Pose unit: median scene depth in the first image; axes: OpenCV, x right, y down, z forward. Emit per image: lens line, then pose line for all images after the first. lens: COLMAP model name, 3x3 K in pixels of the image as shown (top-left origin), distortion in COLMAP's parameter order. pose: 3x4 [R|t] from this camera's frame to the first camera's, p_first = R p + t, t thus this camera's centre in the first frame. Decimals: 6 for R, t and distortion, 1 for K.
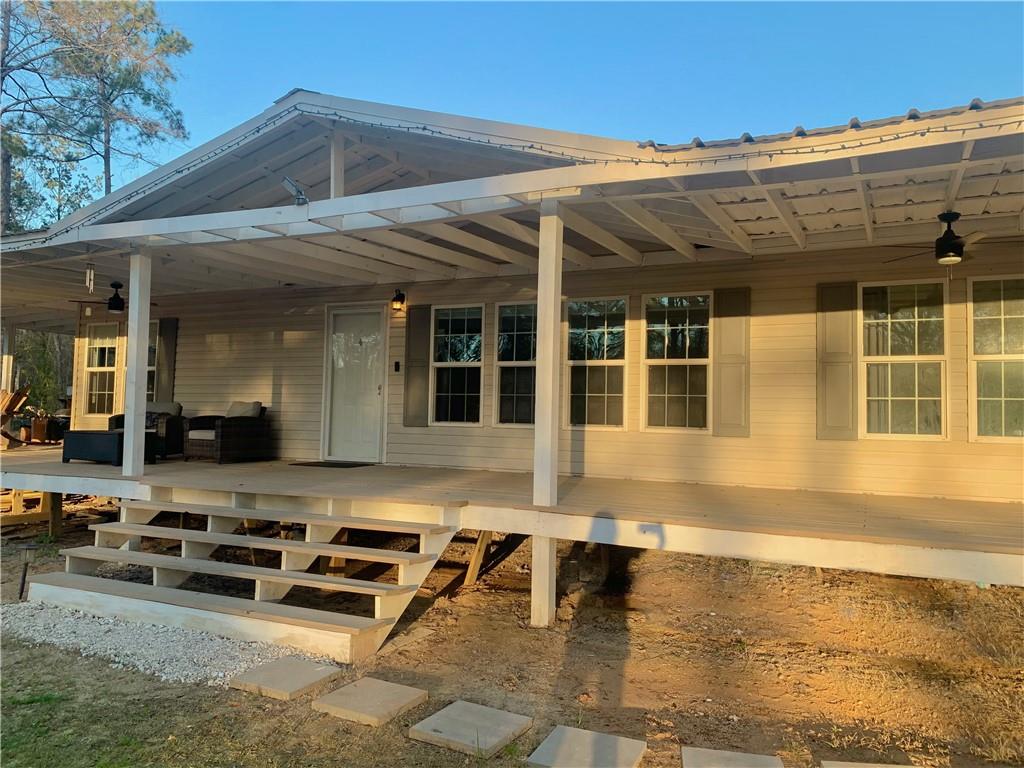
lens RADIAL K [[785.3, 0, 512.0], [0, 785.3, 384.0], [0, 0, 1]] dist [0.053006, -0.000060]
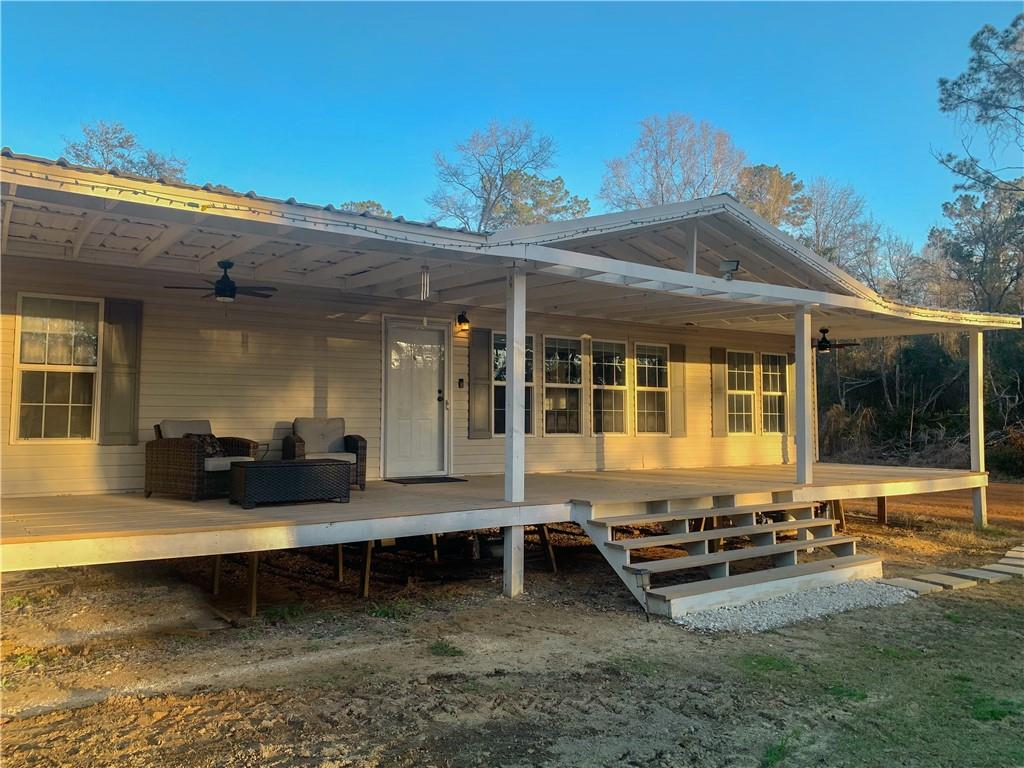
lens RADIAL K [[770.4, 0, 512.0], [0, 770.4, 384.0], [0, 0, 1]] dist [0.005039, 0.000395]
pose [[0.495633, 0.019823, 0.868306, -1.188027], [-0.033590, 0.999429, -0.003643, -0.023055], [-0.867882, -0.027361, 0.496016, 0.494365]]
